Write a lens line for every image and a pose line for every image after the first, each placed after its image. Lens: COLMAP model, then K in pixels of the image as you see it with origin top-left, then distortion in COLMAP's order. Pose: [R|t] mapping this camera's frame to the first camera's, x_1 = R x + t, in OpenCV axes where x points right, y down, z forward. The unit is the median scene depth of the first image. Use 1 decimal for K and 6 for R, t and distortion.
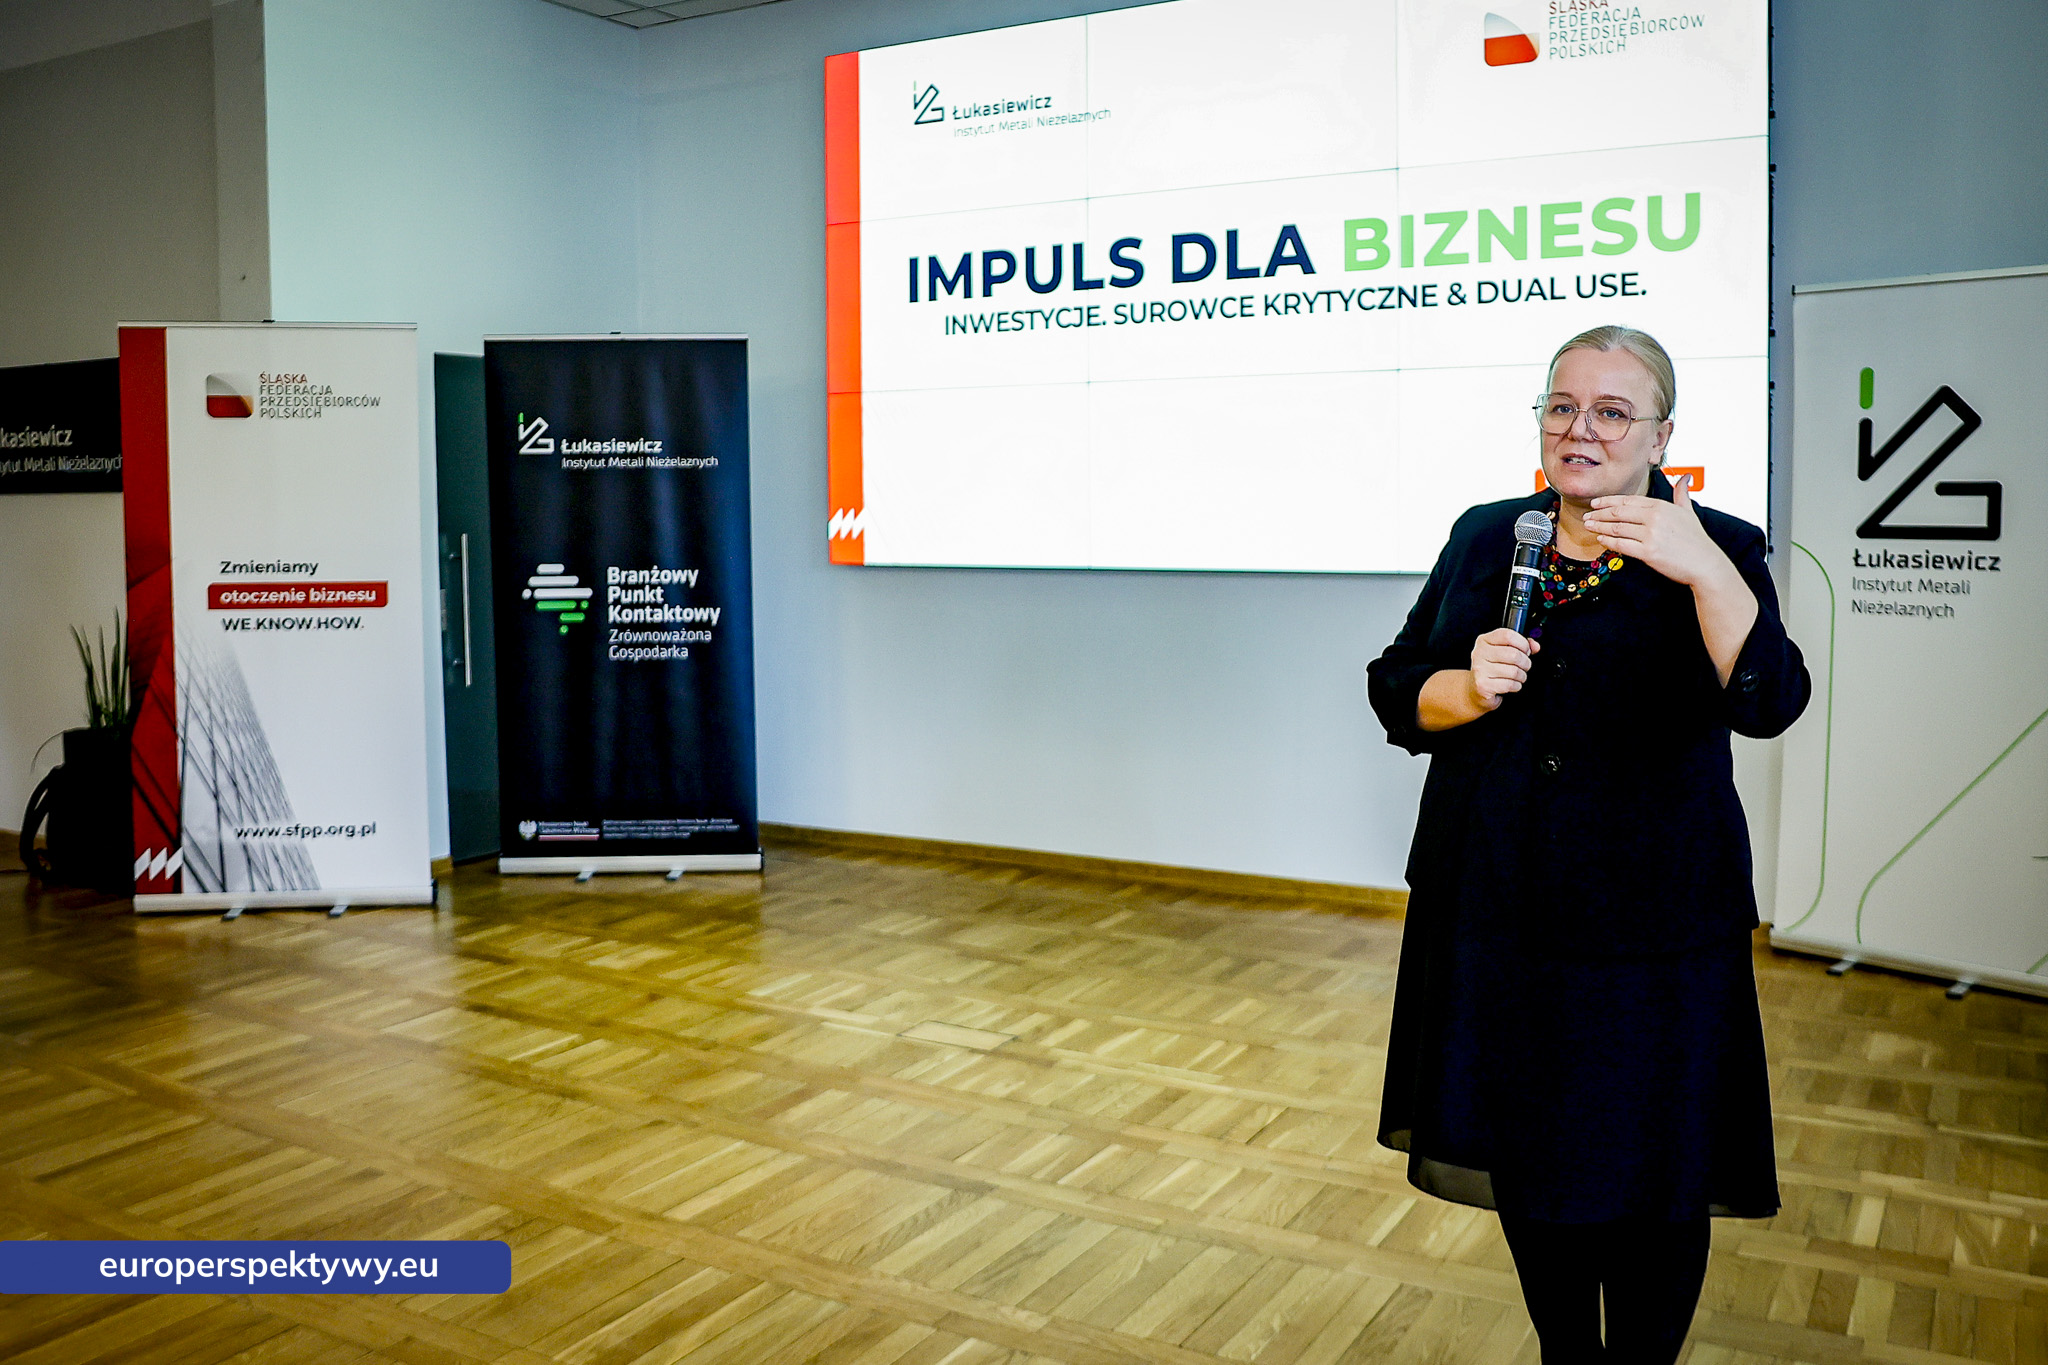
lens RADIAL K [[1753.1, 0, 1127.0], [0, 1753.1, 611.7], [0, 0, 1]] dist [-0.110019, 0.099483]
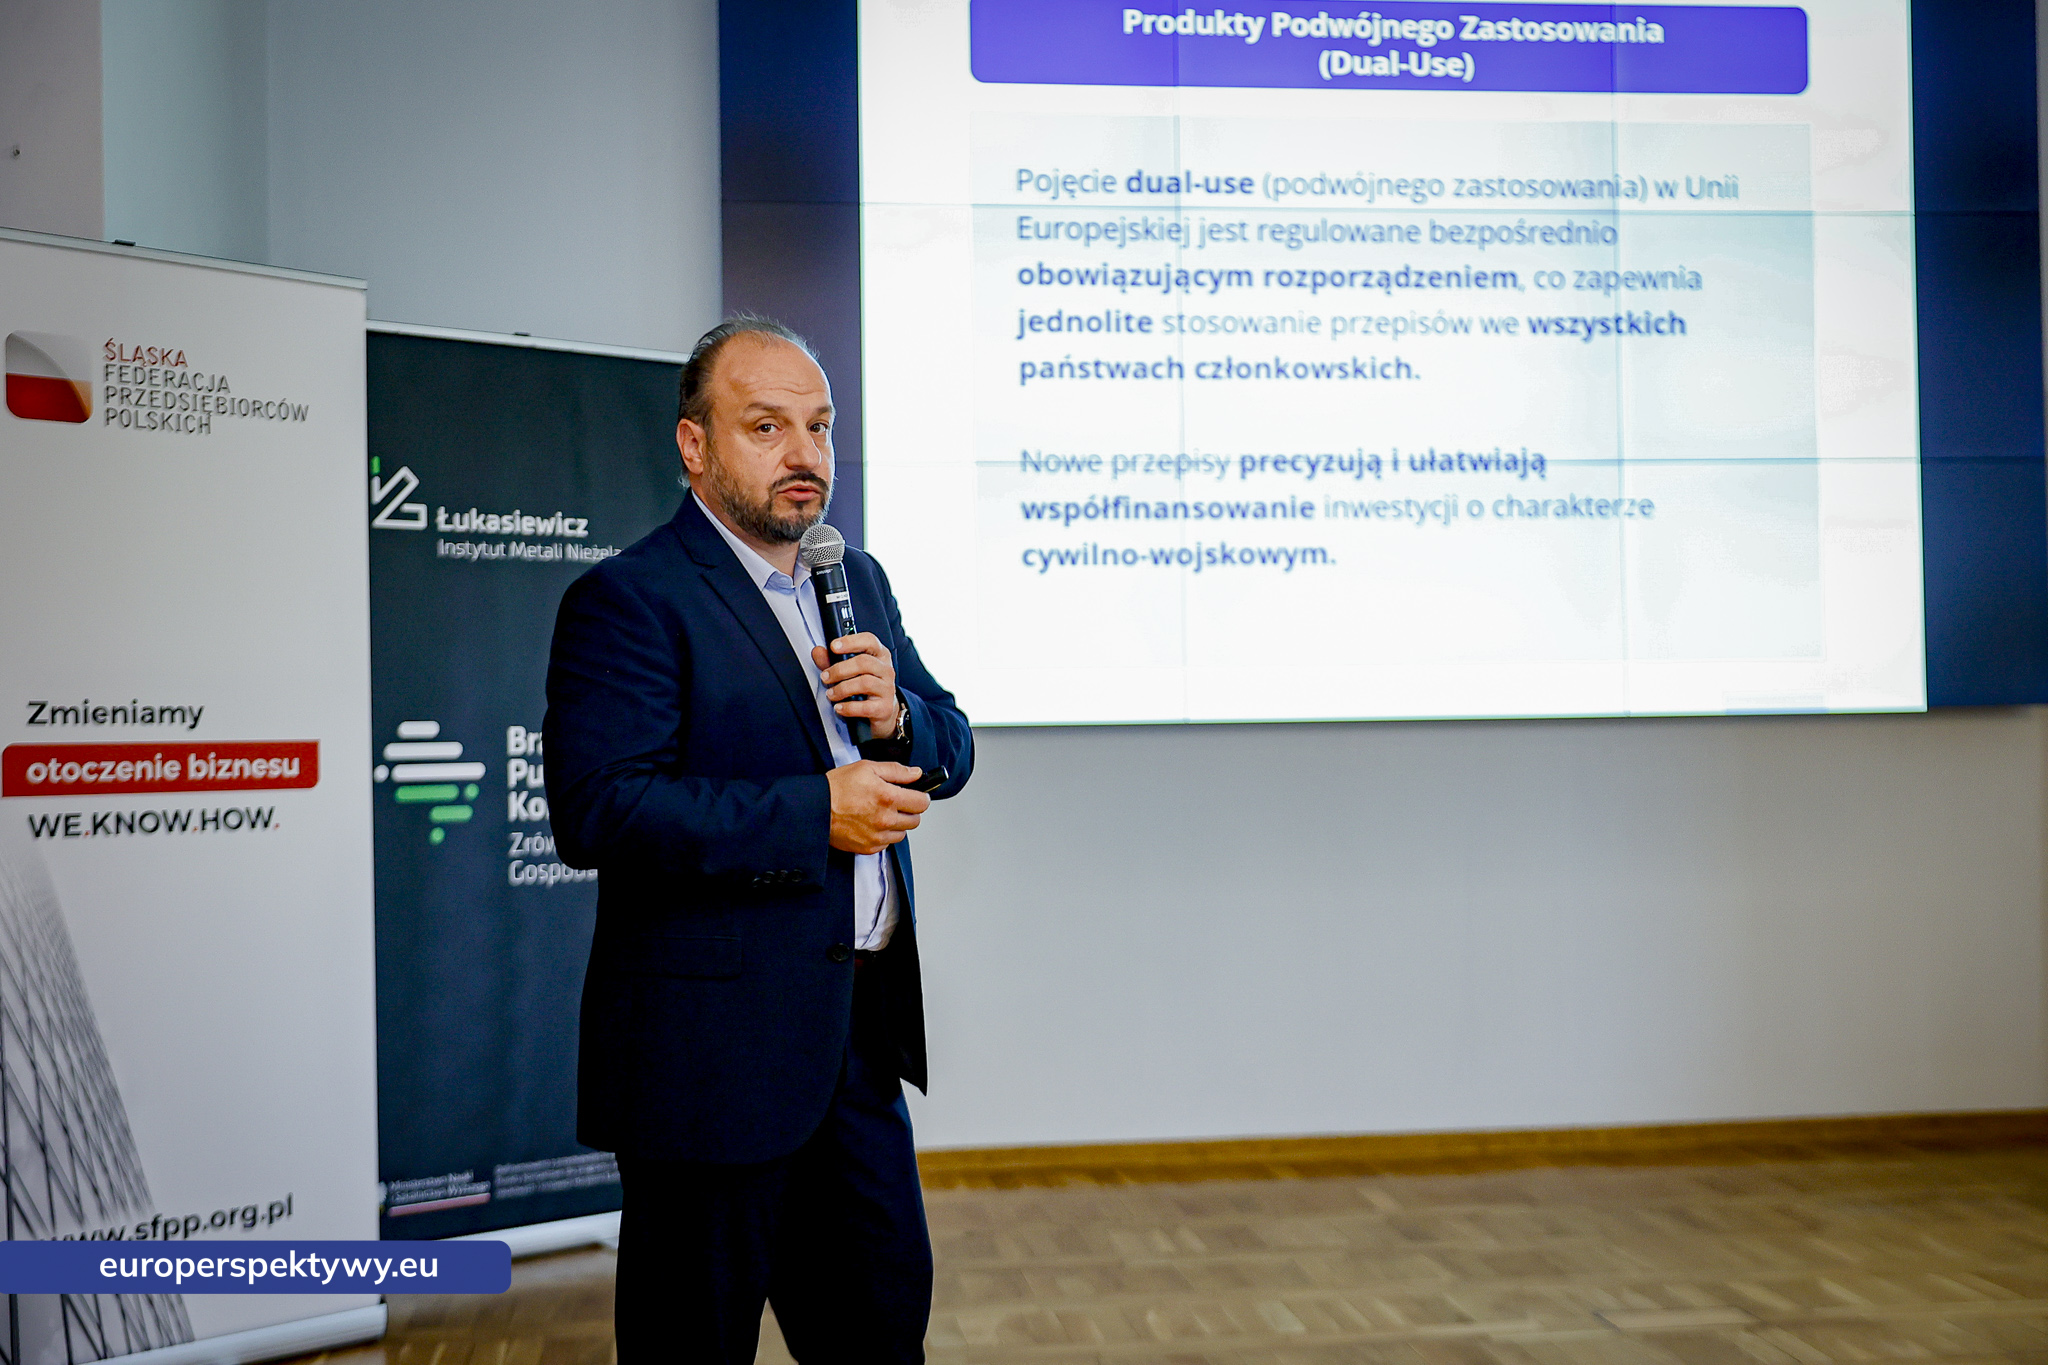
lens RADIAL K [[2610.9, 0, 1077.2], [0, 2610.9, 665.6], [0, 0, 1]] dist [0.118813, -0.040875]
pose [[0.803238, 0.008377, 0.595599, -0.678110], [0.048270, 0.995697, -0.079102, 0.033709], [-0.593699, 0.092287, 0.799377, 0.172275]]
